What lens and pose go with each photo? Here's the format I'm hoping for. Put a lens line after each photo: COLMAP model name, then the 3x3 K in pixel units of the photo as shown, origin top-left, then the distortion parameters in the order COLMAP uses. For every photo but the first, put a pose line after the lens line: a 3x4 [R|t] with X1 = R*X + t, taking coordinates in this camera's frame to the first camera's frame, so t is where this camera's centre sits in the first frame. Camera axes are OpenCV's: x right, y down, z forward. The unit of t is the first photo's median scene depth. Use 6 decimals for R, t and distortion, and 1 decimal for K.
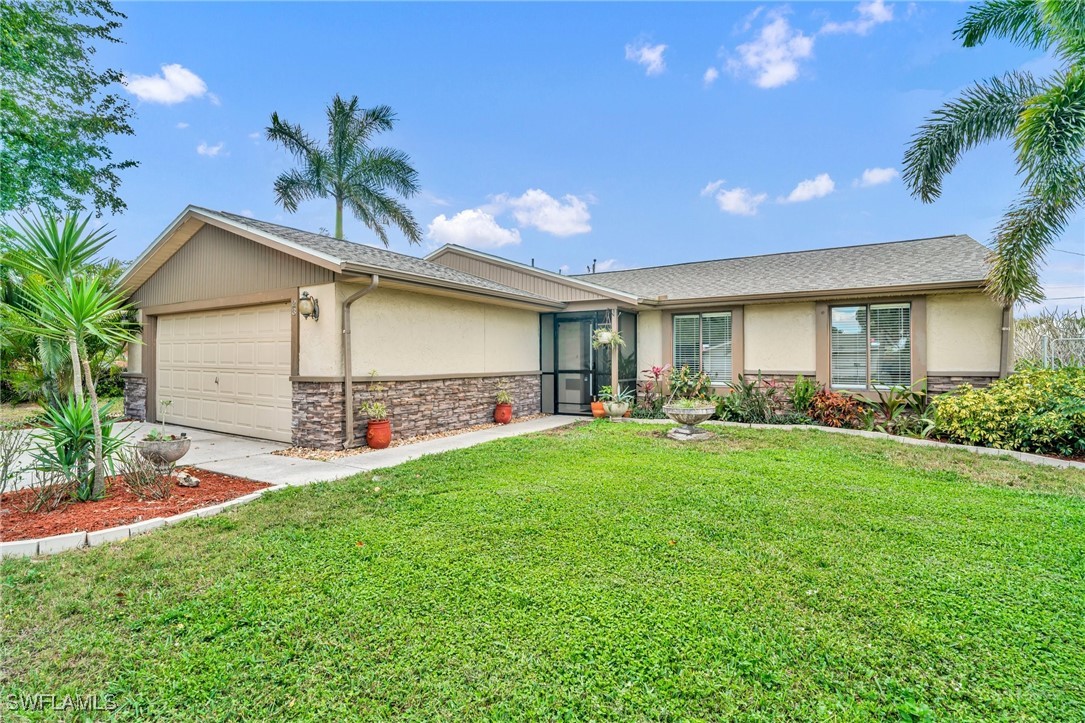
lens RADIAL K [[500.6, 0, 545.5], [0, 500.6, 348.2], [0, 0, 1]] dist [0.010530, 0.000081]
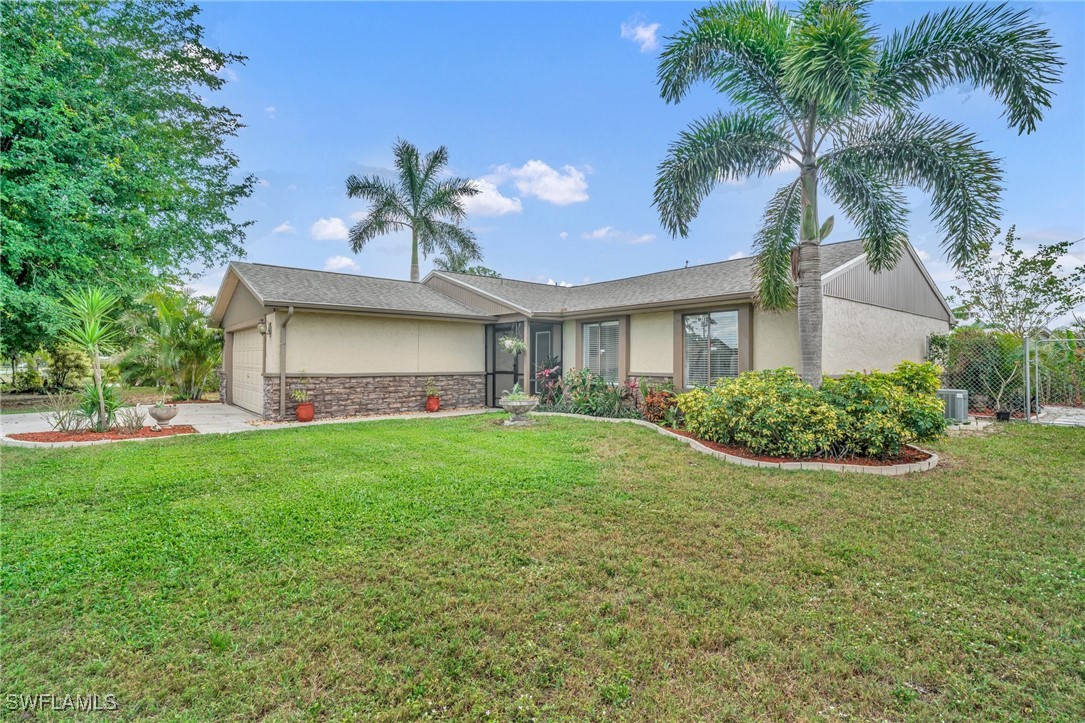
lens RADIAL K [[509.1, 0, 540.5], [0, 509.1, 355.4], [0, 0, 1]] dist [-0.003190, -0.001015]
pose [[0.952516, -0.002344, -0.304479, 0.614731], [0.004894, 0.999959, 0.007610, -0.003948], [0.304449, -0.008739, 0.952489, -0.173541]]
